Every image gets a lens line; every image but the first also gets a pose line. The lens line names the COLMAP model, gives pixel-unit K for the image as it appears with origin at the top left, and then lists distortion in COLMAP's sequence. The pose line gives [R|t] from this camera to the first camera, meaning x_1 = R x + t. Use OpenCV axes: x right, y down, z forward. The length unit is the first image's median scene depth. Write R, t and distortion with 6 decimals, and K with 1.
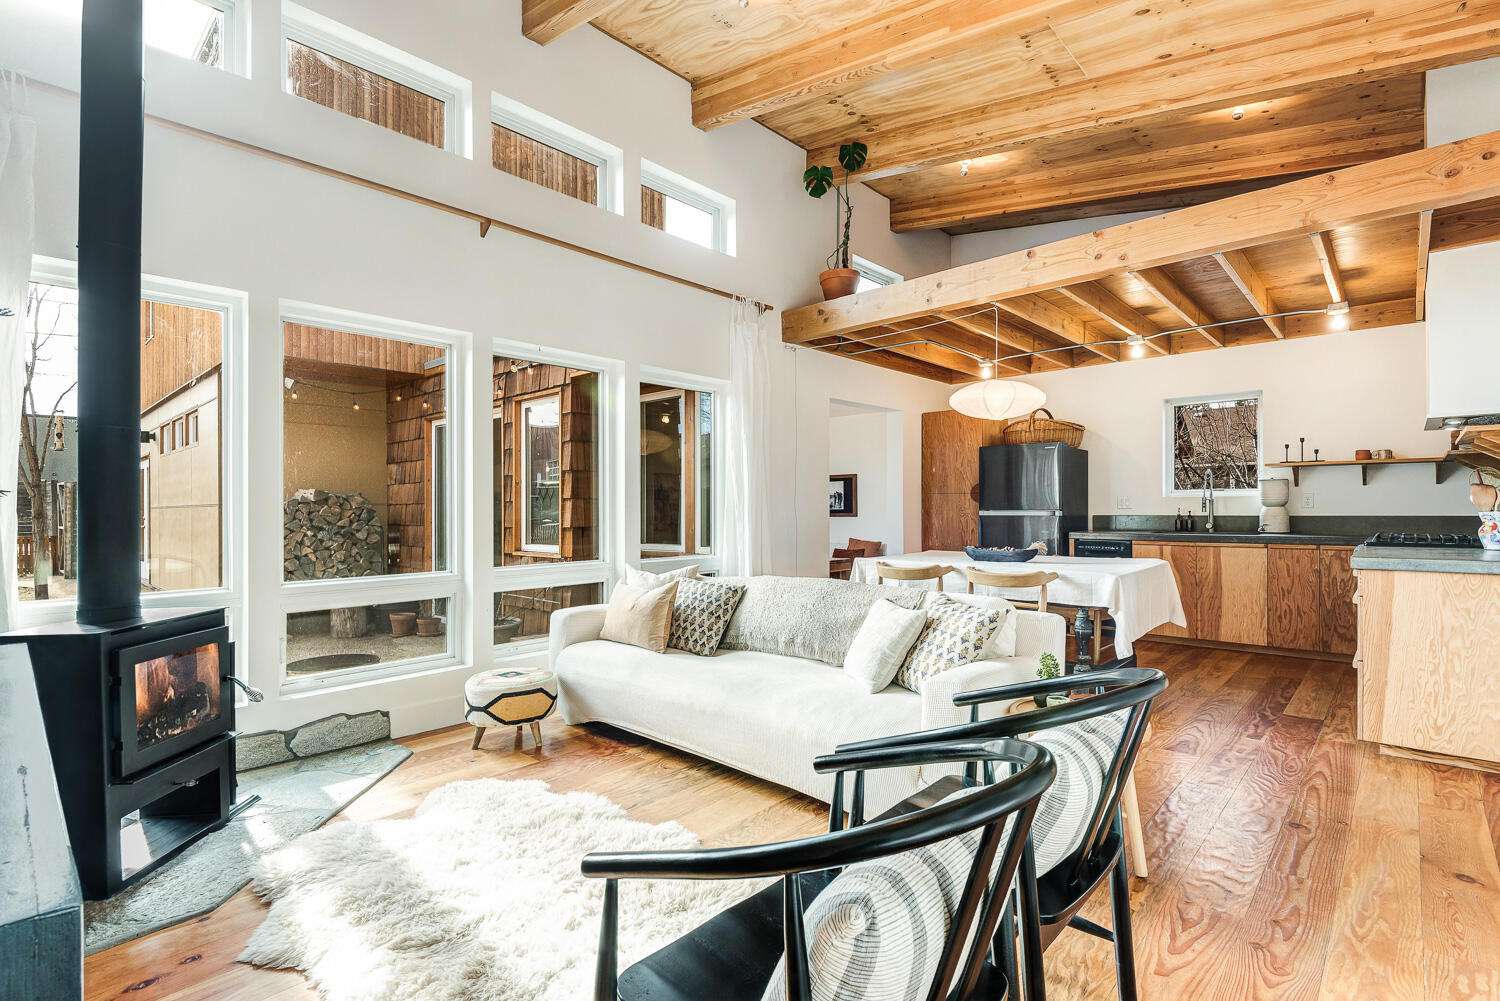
lens RADIAL K [[710.4, 0, 748.3], [0, 710.4, 518.0], [0, 0, 1]] dist [0.019625, -0.017272]
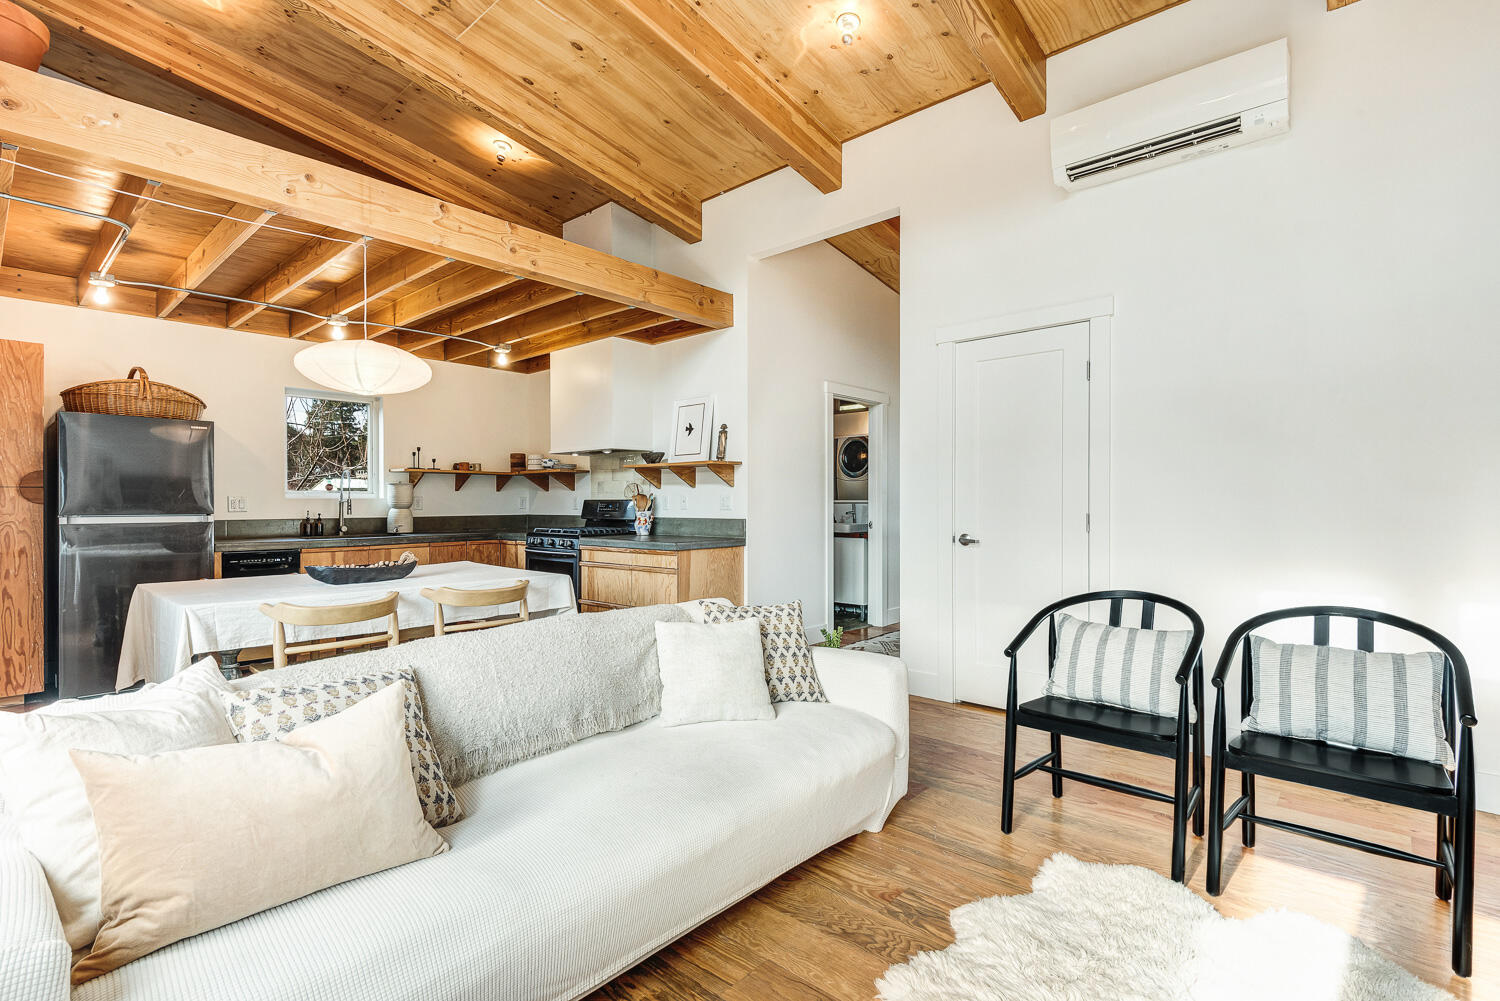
lens RADIAL K [[705.7, 0, 746.4], [0, 705.7, 502.9], [0, 0, 1]] dist [0.034605, -0.017232]
pose [[-0.010950, 0.006341, 0.999920, -0.340847], [0.020743, 0.999766, -0.006113, -0.007811], [-0.999725, 0.020675, -0.011079, 0.508127]]
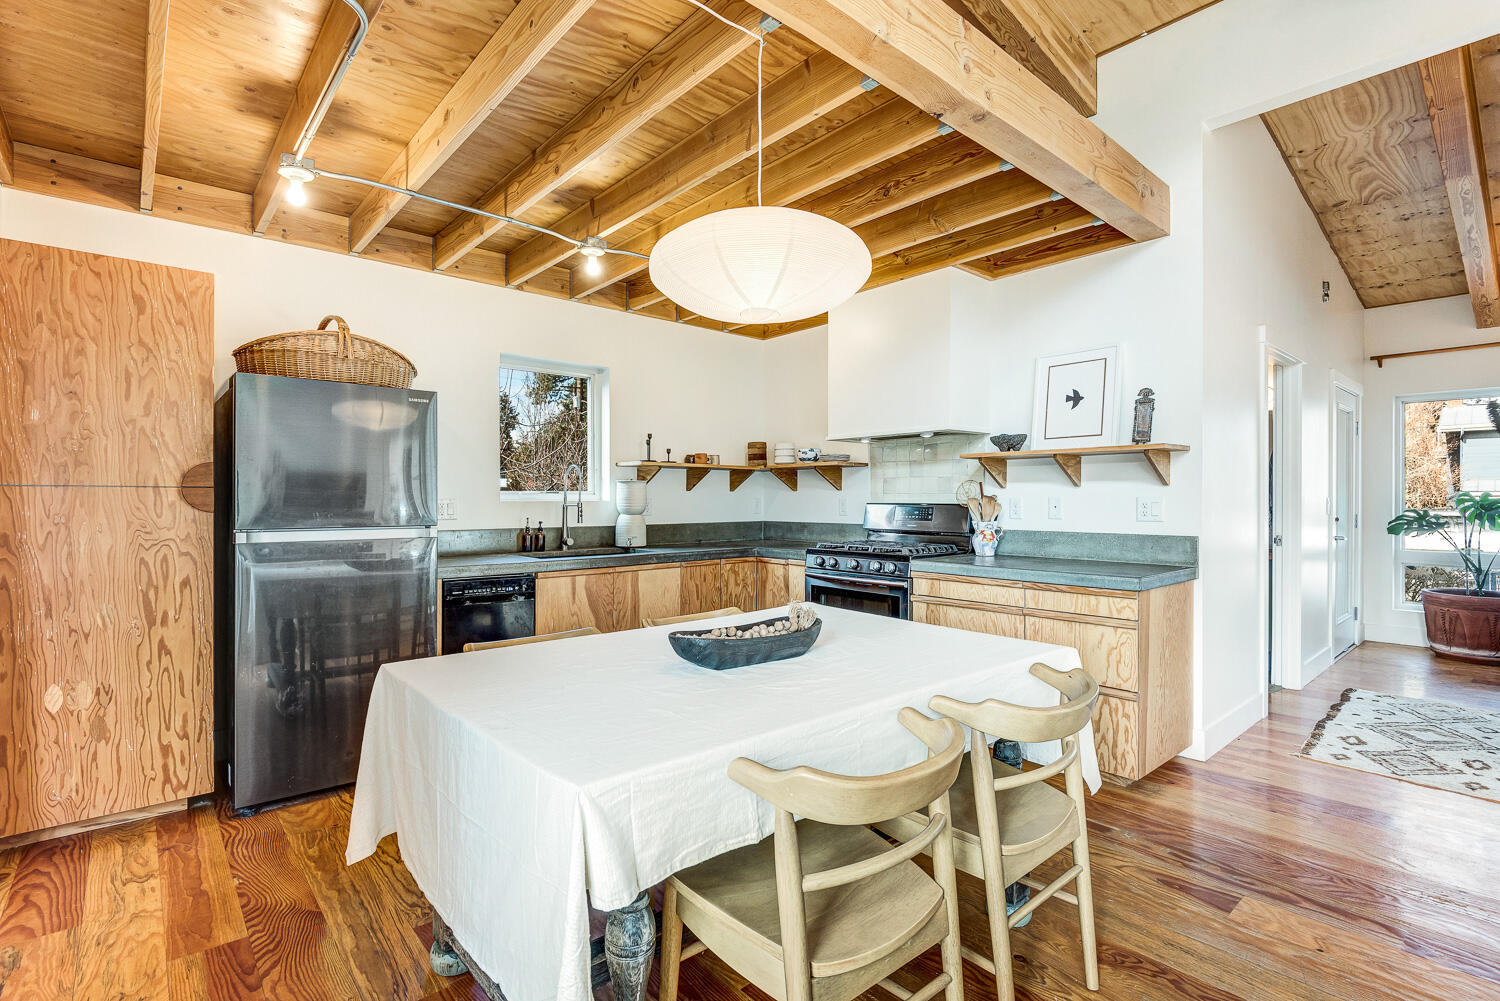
lens RADIAL K [[702.9, 0, 750.0], [0, 702.9, 500.5], [0, 0, 1]] dist [0.059934, -0.043870]
pose [[0.098756, 0.005394, 0.995097, -0.048521], [0.017711, 0.999817, -0.007178, -0.024236], [-0.994954, 0.018333, 0.098643, 0.807474]]
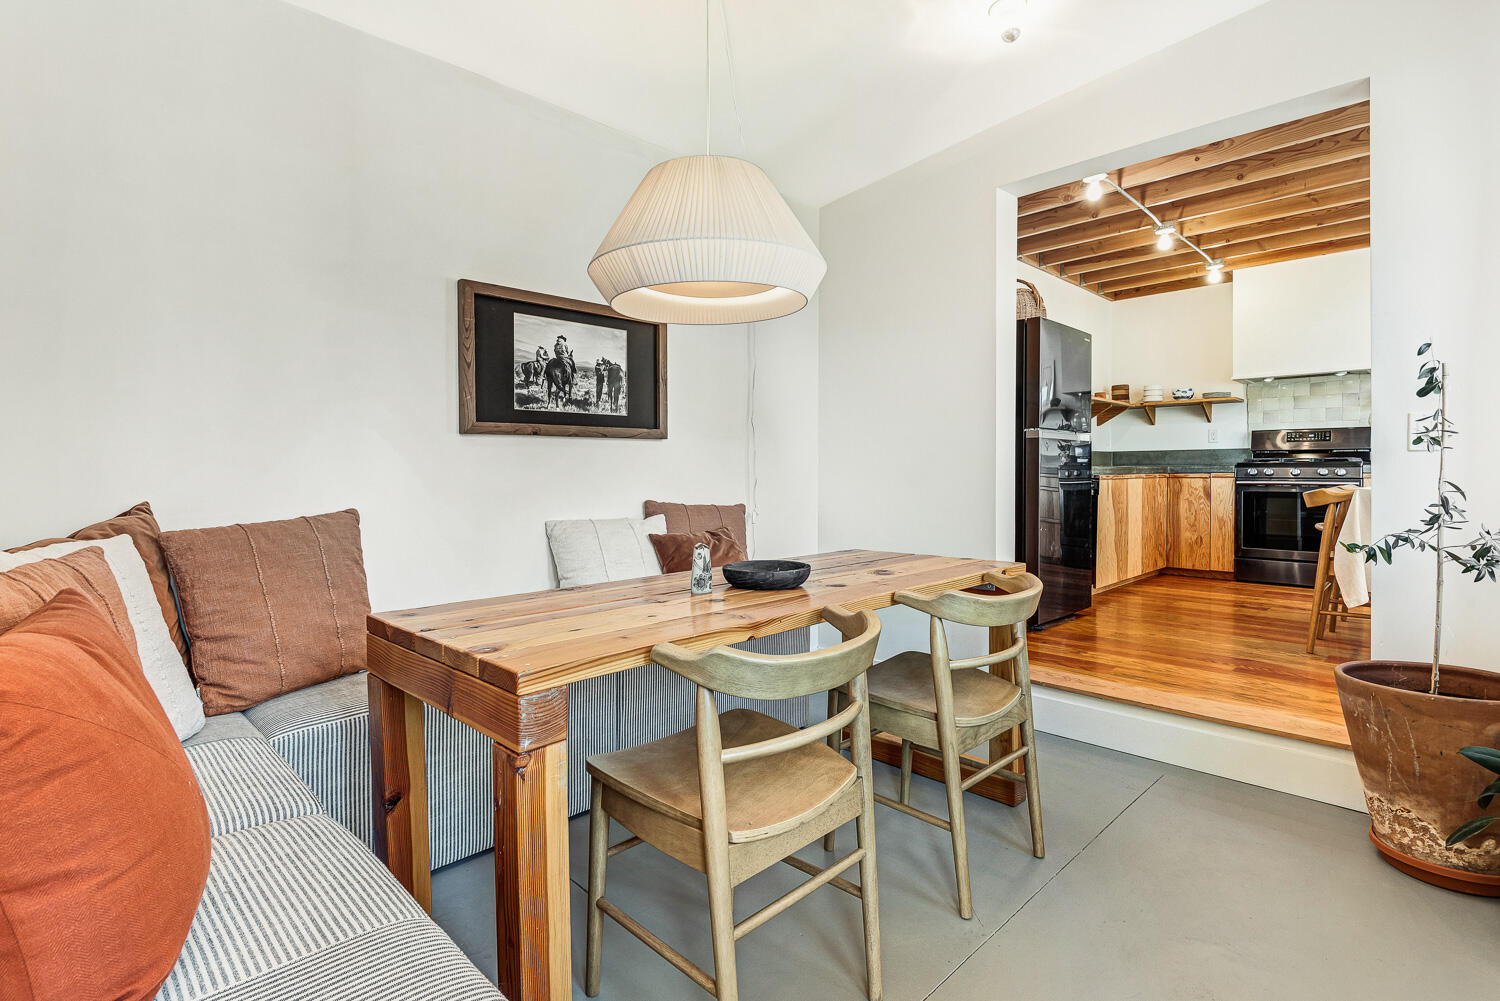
lens RADIAL K [[732.8, 0, 748.4], [0, 732.8, 471.4], [0, 0, 1]] dist [0.023809, -0.020134]
pose [[0.032758, 0.006671, 0.999441, -0.319596], [0.022161, 0.999727, -0.007399, 0.026799], [-0.999218, 0.022391, 0.032602, 1.456752]]
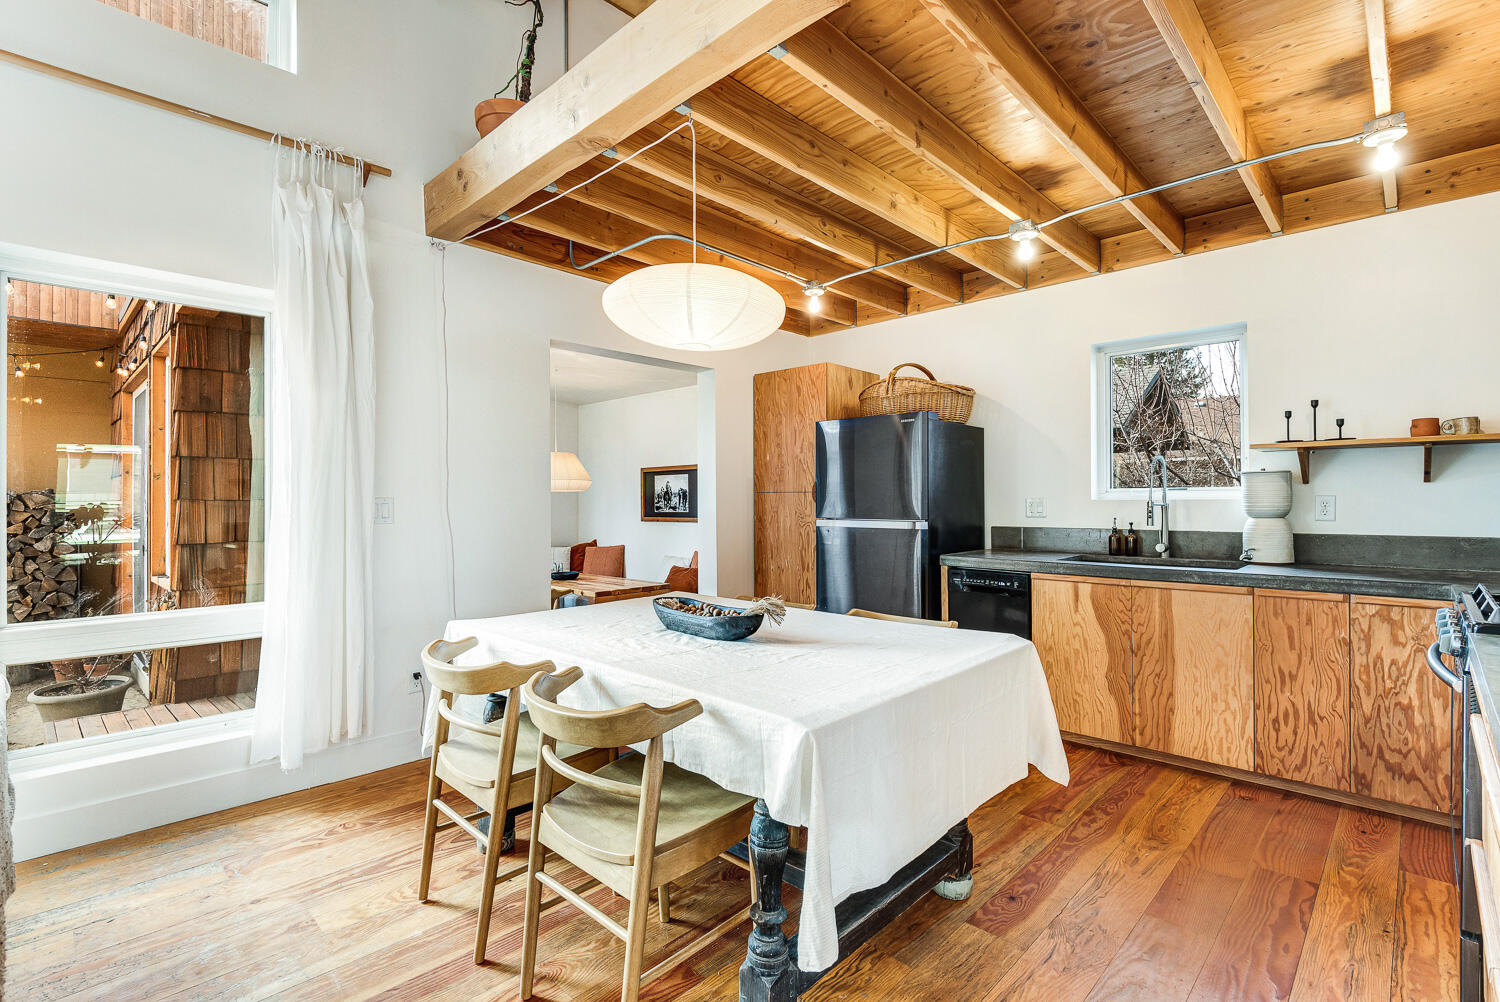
lens RADIAL K [[697.8, 0, 755.6], [0, 697.8, 503.0], [0, 0, 1]] dist [0.020208, -0.016807]
pose [[0.999913, 0.002588, -0.012915, 0.333320], [-0.002757, 0.999911, -0.013060, -0.019954], [0.012881, 0.013095, 0.999831, 0.430953]]
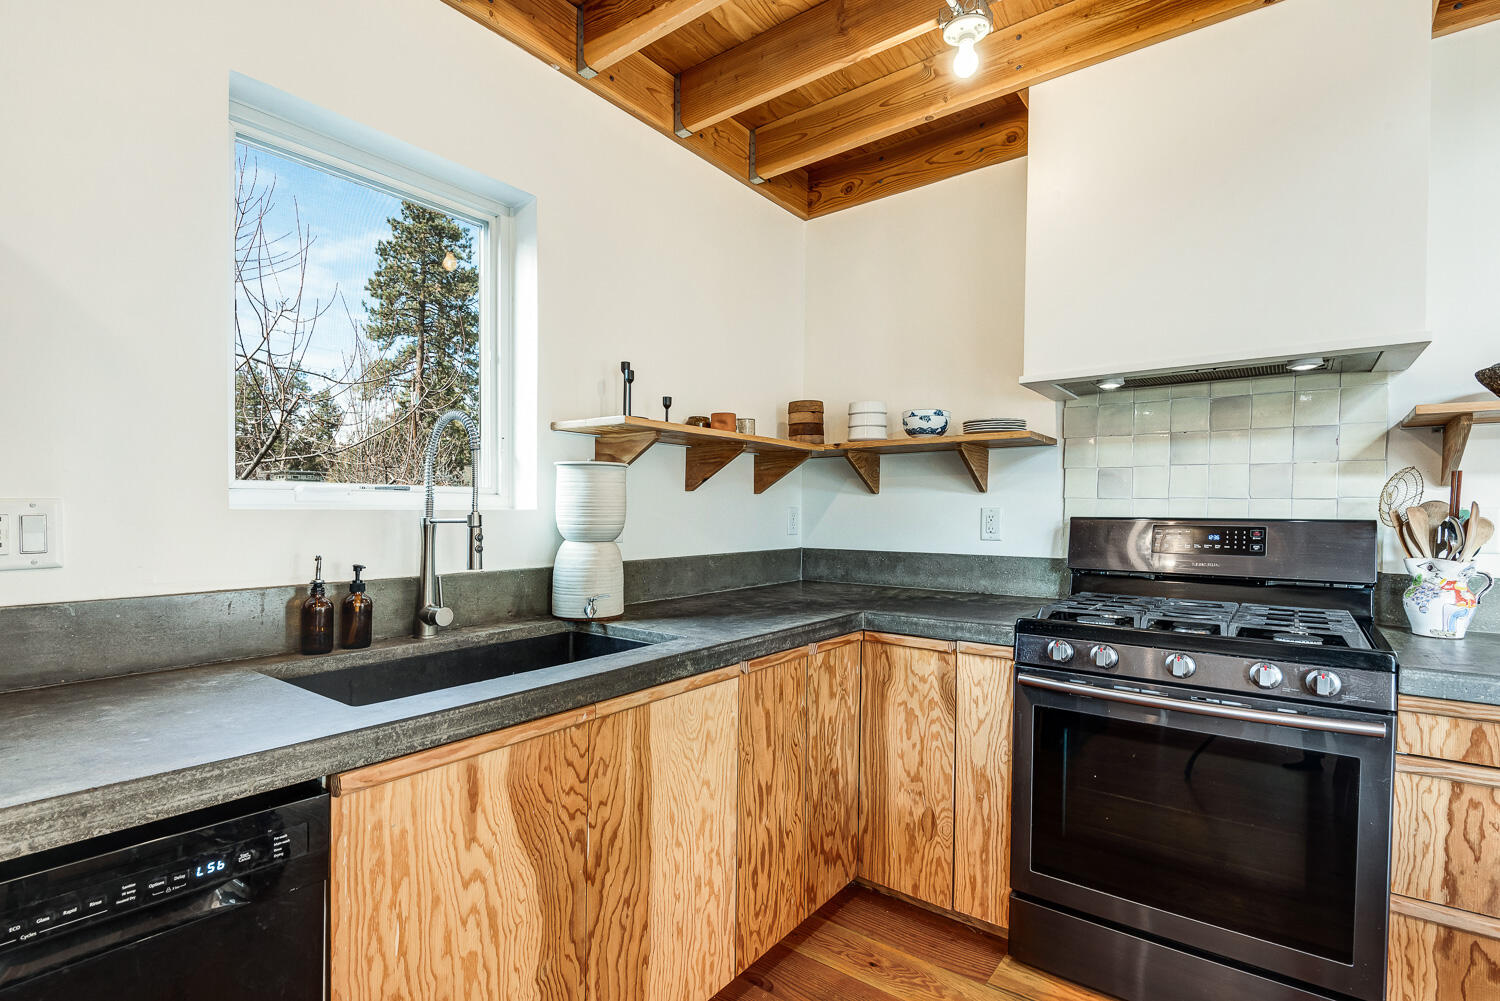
lens RADIAL K [[710.4, 0, 748.3], [0, 710.4, 518.0], [0, 0, 1]] dist [0.019625, -0.017272]
pose [[-0.098830, -0.003364, 0.995099, 0.390264], [0.012874, 0.999906, 0.004658, -0.028453], [-0.995021, 0.013272, -0.098778, 0.981649]]
